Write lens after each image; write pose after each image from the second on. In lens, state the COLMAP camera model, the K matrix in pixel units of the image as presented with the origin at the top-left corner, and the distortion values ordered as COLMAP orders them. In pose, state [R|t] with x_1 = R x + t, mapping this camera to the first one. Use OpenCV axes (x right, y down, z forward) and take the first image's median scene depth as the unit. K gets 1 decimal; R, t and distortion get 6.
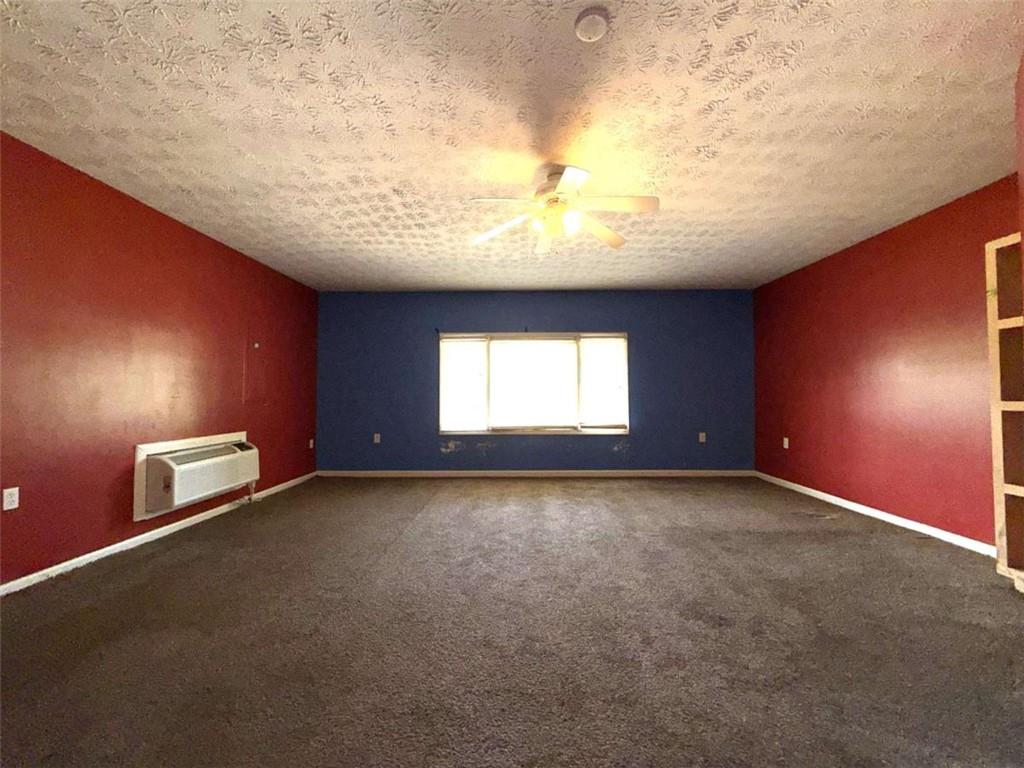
lens RADIAL K [[409.5, 0, 512.6], [0, 409.5, 383.5], [0, 0, 1]] dist [-0.002915, -0.000421]
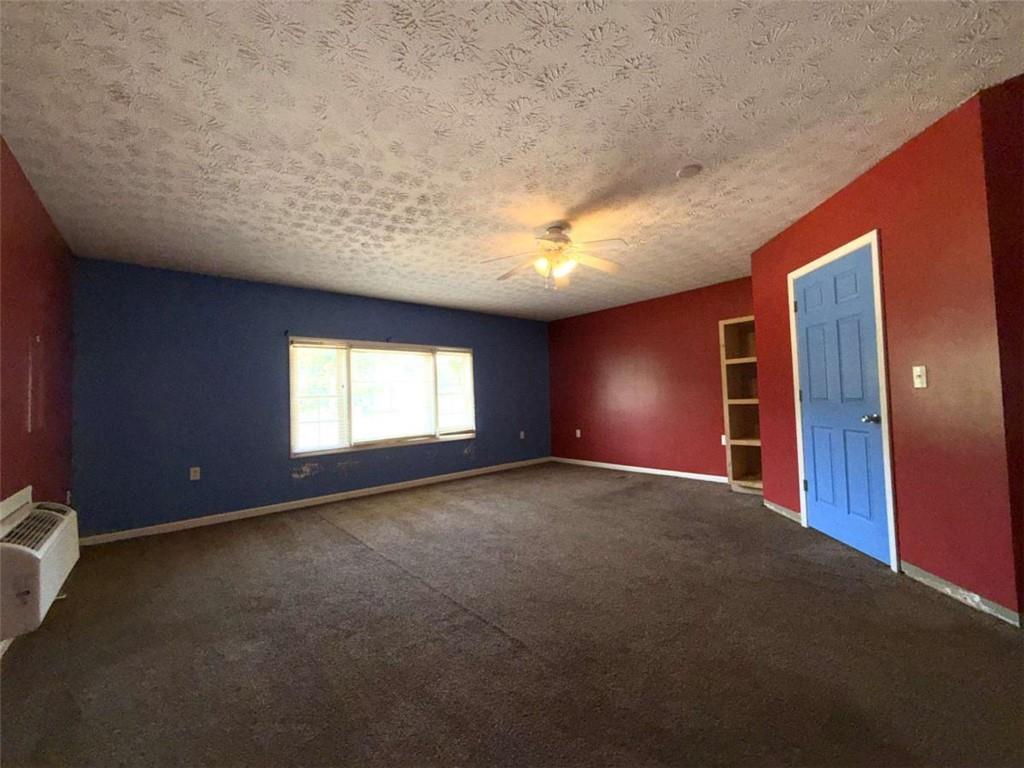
lens RADIAL K [[409.5, 0, 512.5], [0, 409.5, 384.6], [0, 0, 1]] dist [-0.002915, -0.000421]
pose [[0.745600, -0.001320, 0.666393, -0.599271], [0.012392, 0.999853, -0.011885, -0.013459], [-0.666279, 0.017119, 0.745506, 0.118746]]
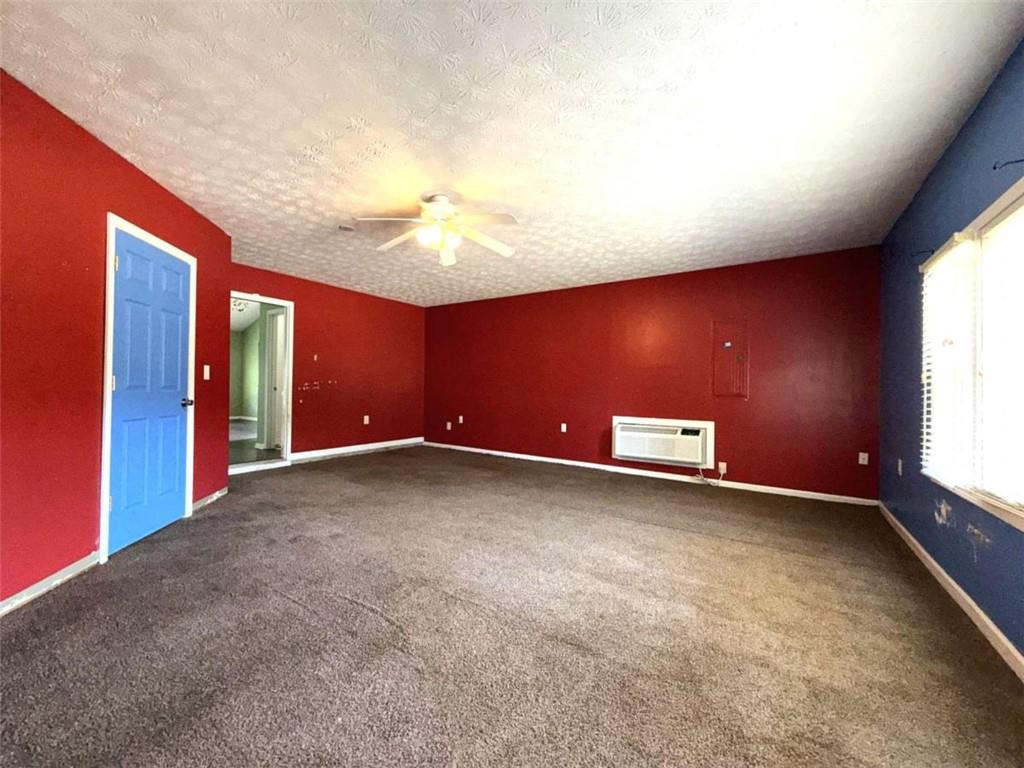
lens RADIAL K [[409.5, 0, 516.0], [0, 409.5, 383.3], [0, 0, 1]] dist [-0.002915, -0.000421]
pose [[-0.528963, -0.012864, -0.848547, 0.703528], [0.013325, 0.999636, -0.023461, 0.032335], [0.848540, -0.023716, -0.528599, 1.297402]]
